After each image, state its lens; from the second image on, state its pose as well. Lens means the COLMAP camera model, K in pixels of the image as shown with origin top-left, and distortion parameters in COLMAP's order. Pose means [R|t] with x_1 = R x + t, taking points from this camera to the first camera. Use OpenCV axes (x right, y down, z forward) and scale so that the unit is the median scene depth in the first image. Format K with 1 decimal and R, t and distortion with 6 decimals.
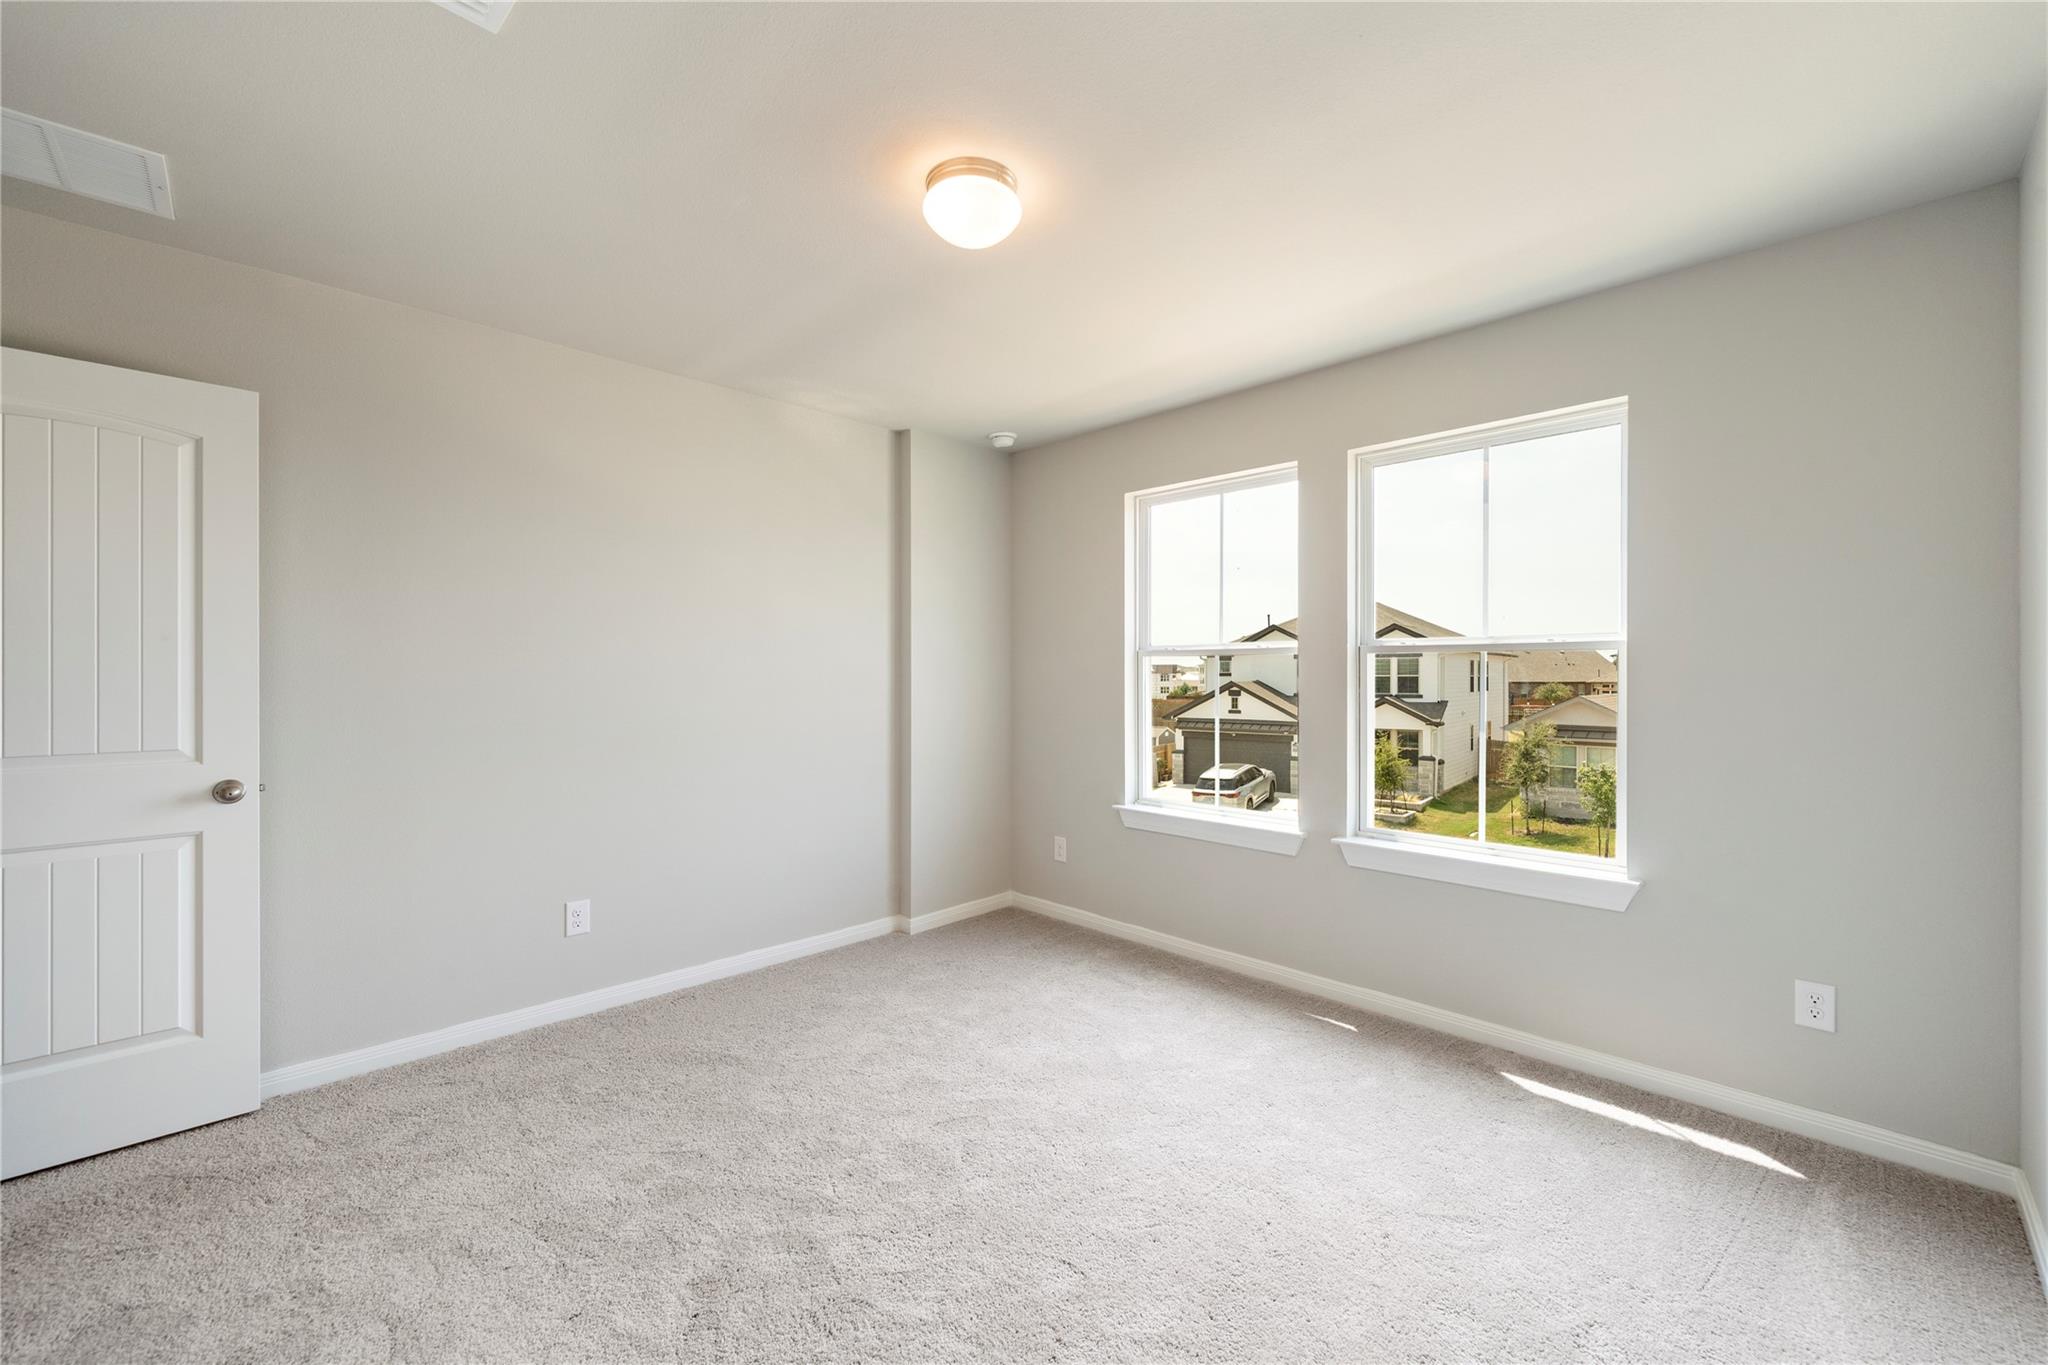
lens RADIAL K [[801.1, 0, 1021.0], [0, 801.1, 678.8], [0, 0, 1]] dist [-0.000846, 0.000025]
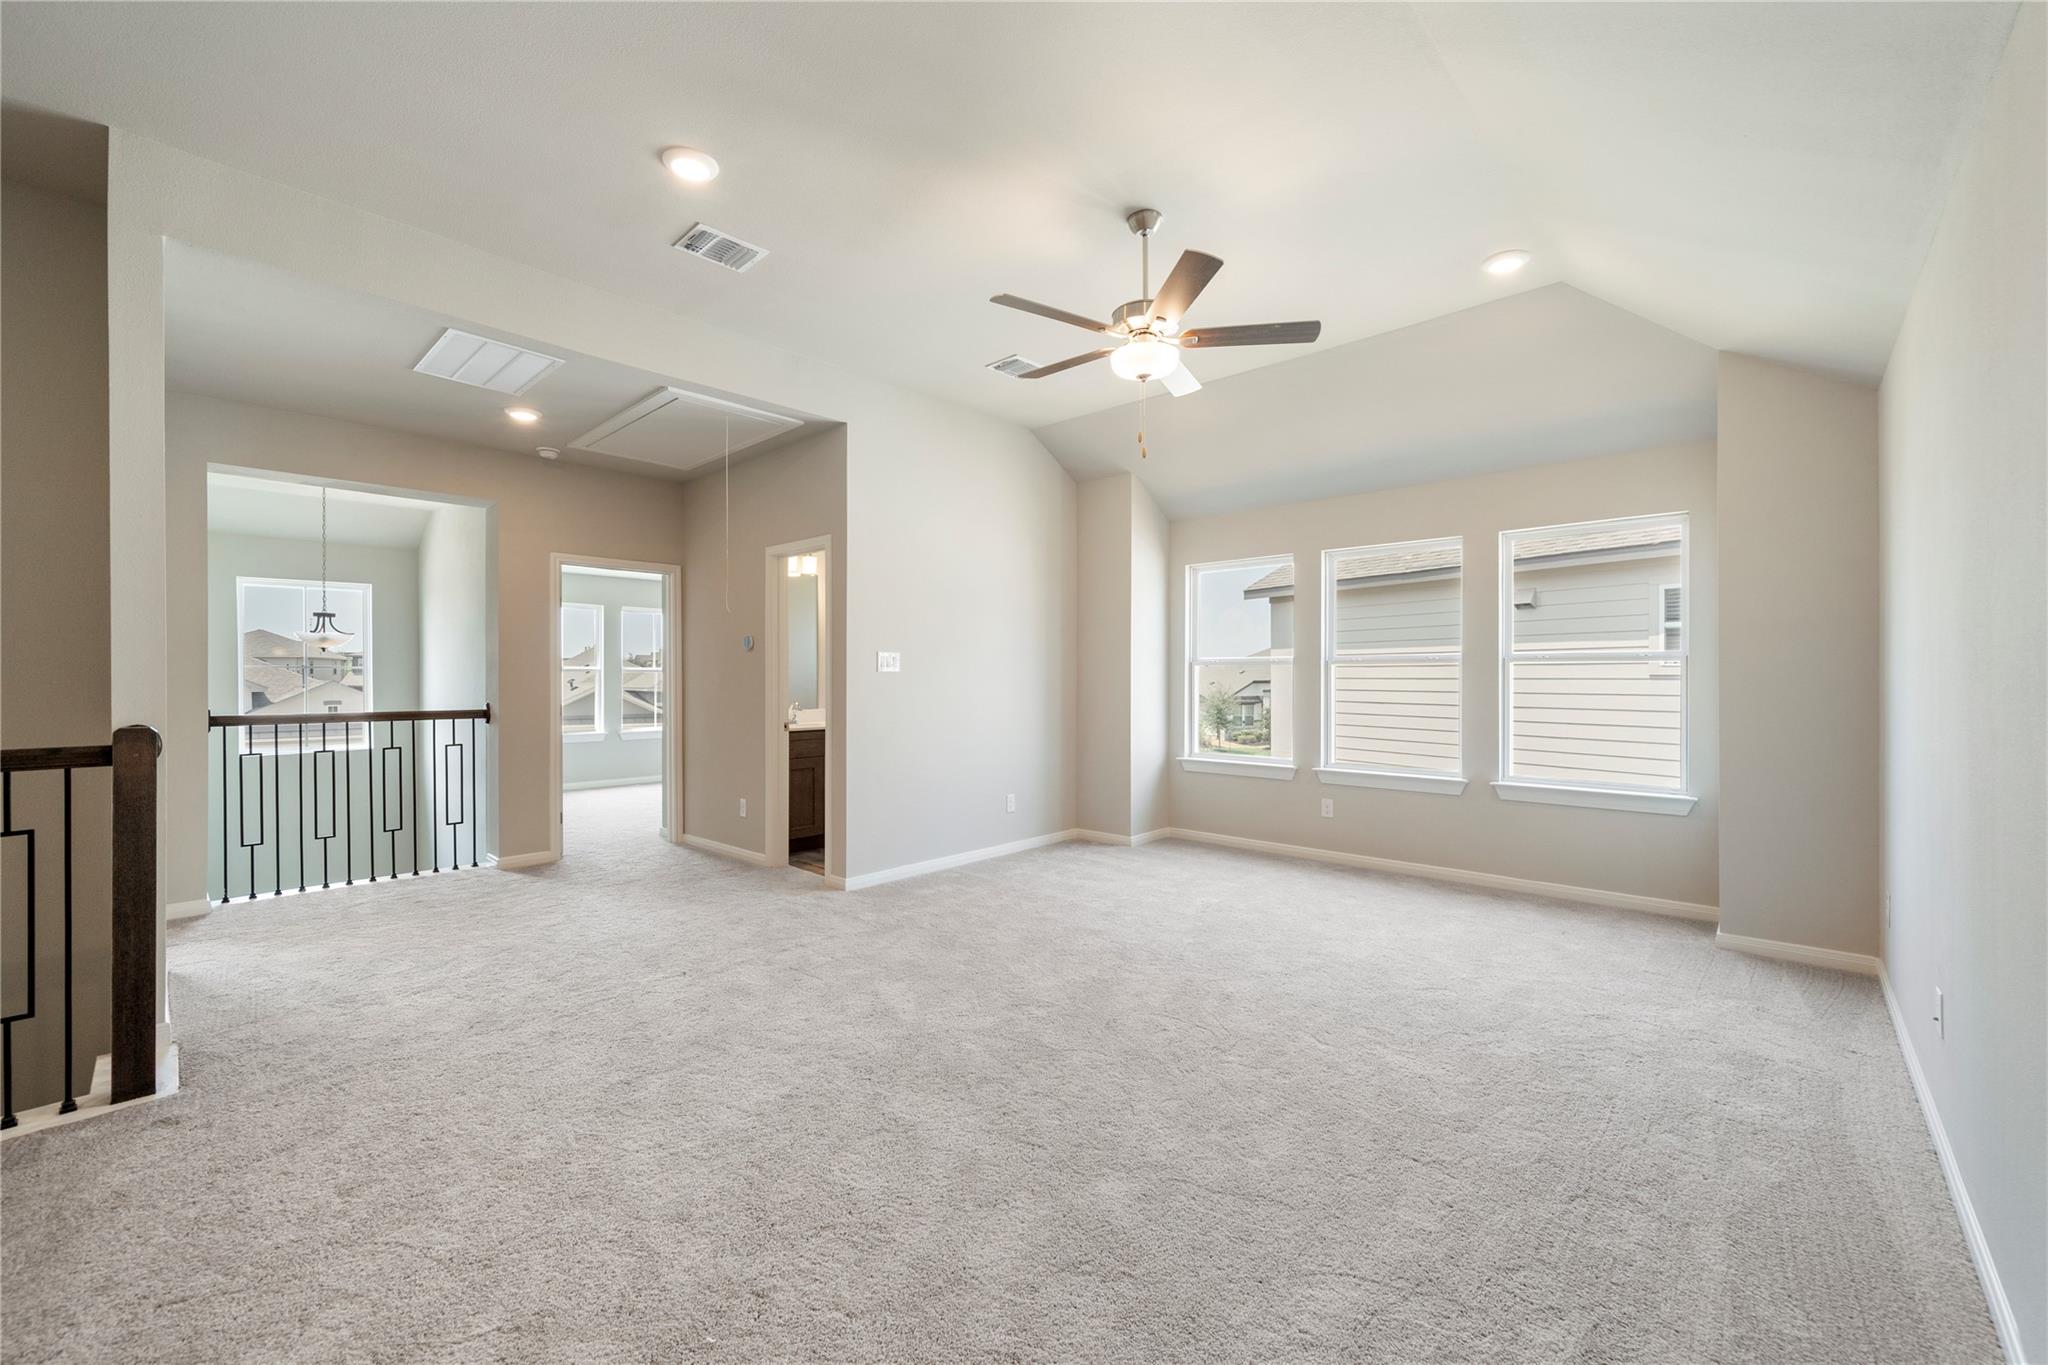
lens RADIAL K [[801.1, 0, 1026.8], [0, 801.1, 679.8], [0, 0, 1]] dist [-0.000846, 0.000025]
pose [[0.998999, -0.003445, 0.044610, -0.258576], [0.003344, 0.999992, 0.002337, -0.002457], [-0.044618, -0.002186, 0.999002, -0.595204]]
